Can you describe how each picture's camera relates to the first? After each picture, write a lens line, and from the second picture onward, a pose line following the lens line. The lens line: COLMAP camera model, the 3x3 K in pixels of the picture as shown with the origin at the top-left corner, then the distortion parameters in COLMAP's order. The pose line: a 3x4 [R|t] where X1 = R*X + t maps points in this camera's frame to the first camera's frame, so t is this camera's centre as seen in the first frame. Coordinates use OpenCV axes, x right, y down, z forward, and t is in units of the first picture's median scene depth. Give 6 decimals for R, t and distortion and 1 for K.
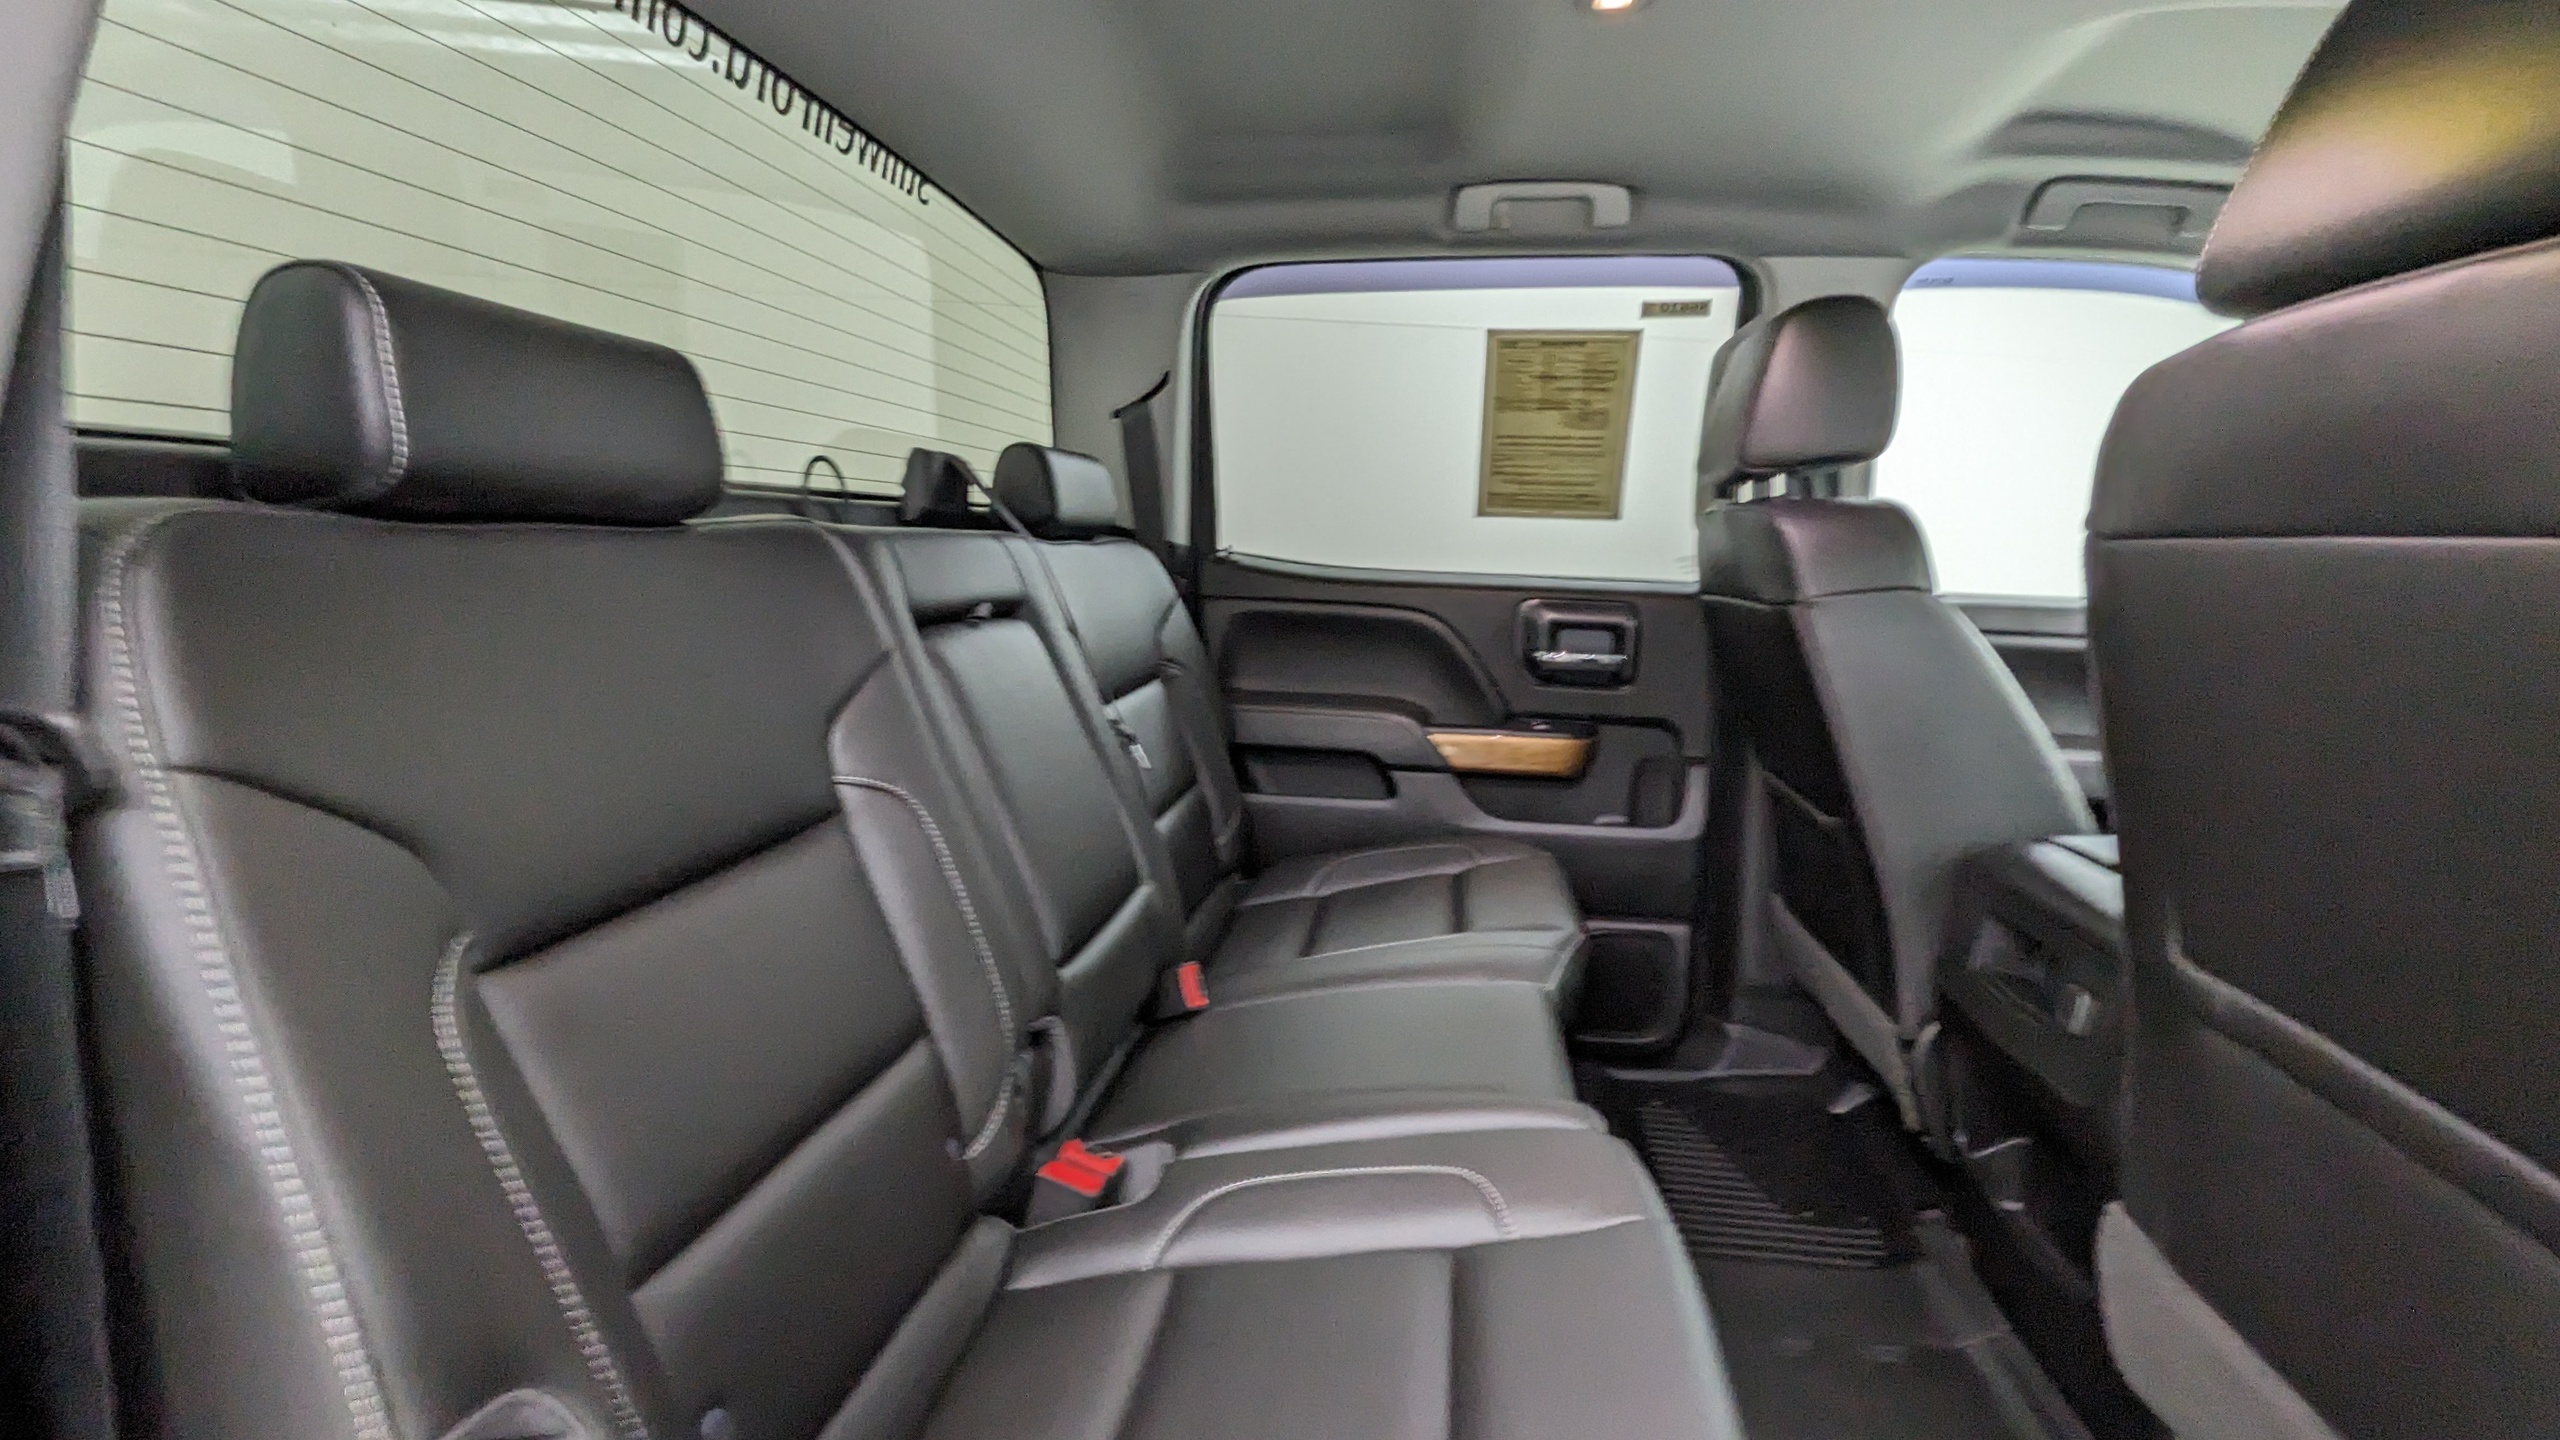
lens RADIAL K [[1222.7, 0, 1280.0], [0, 1222.7, 720.0], [0, 0, 1]] dist [-0.008804, -0.000139]
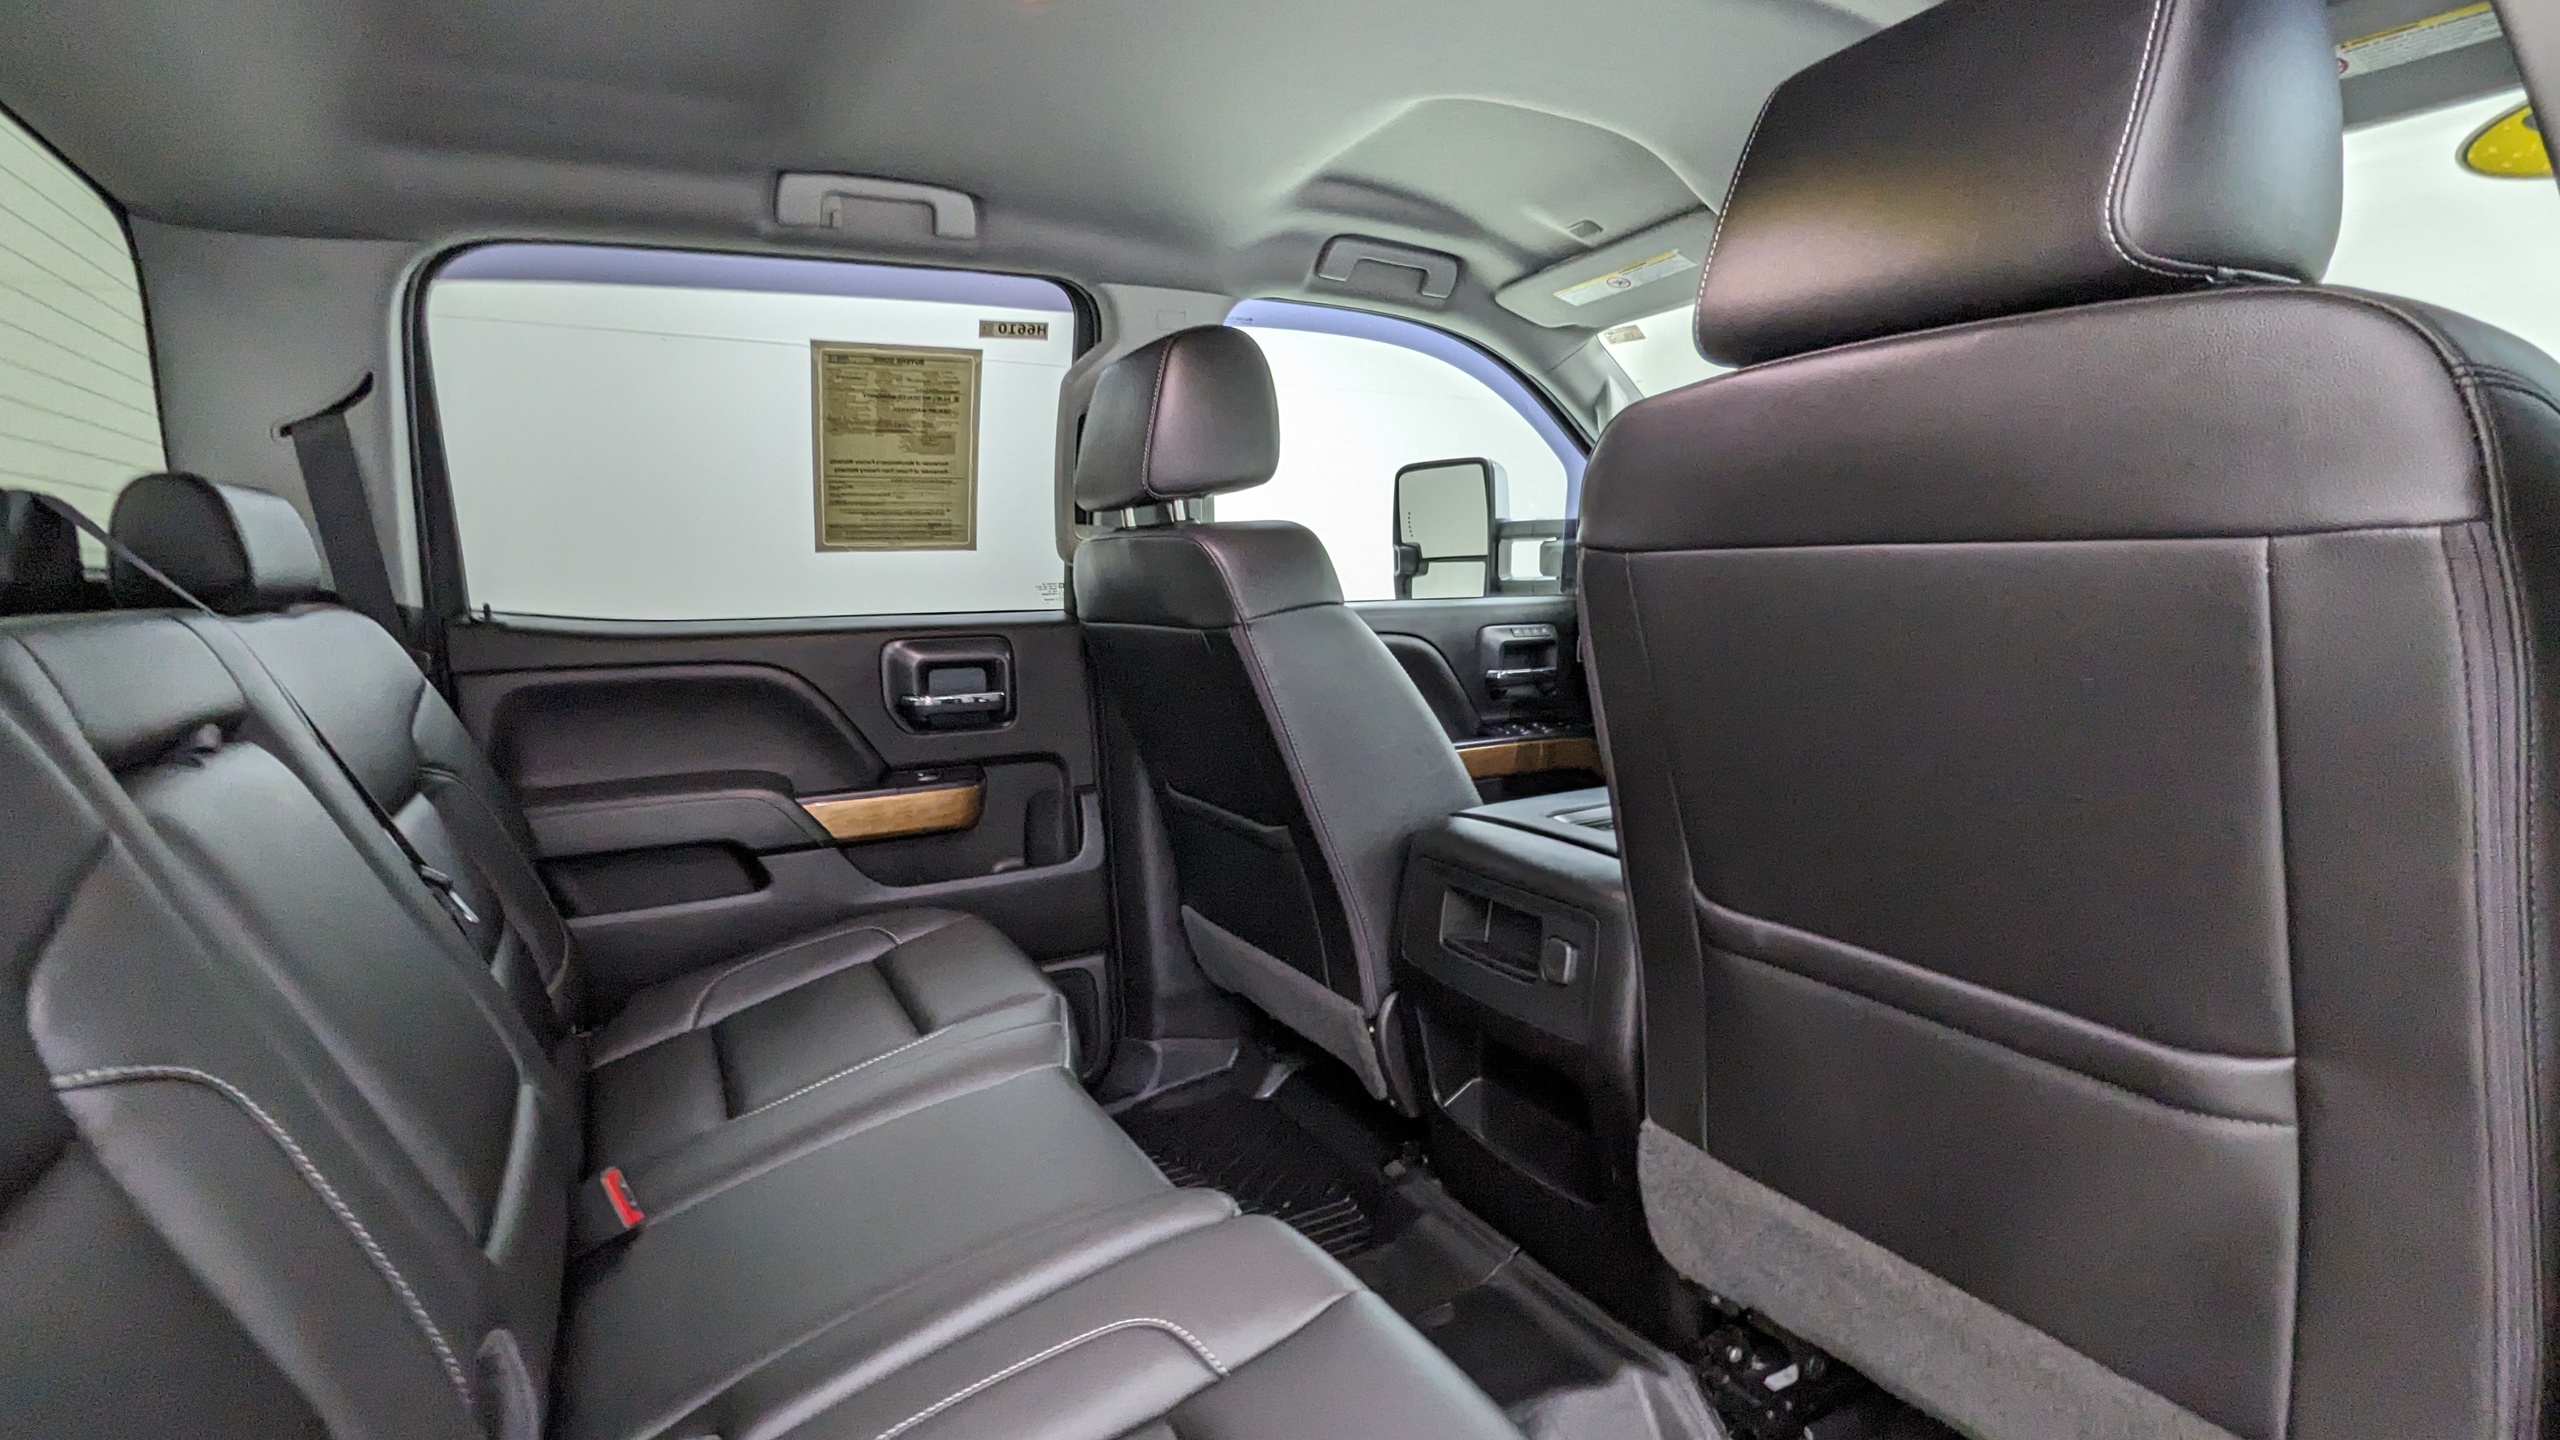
lens RADIAL K [[1222.7, 0, 1280.0], [0, 1222.7, 720.0], [0, 0, 1]] dist [-0.008804, -0.000139]
pose [[0.801761, -0.122161, 0.585026, -0.106930], [0.132781, 0.990832, 0.024925, -0.026245], [-0.582708, 0.057697, 0.810631, 0.107943]]
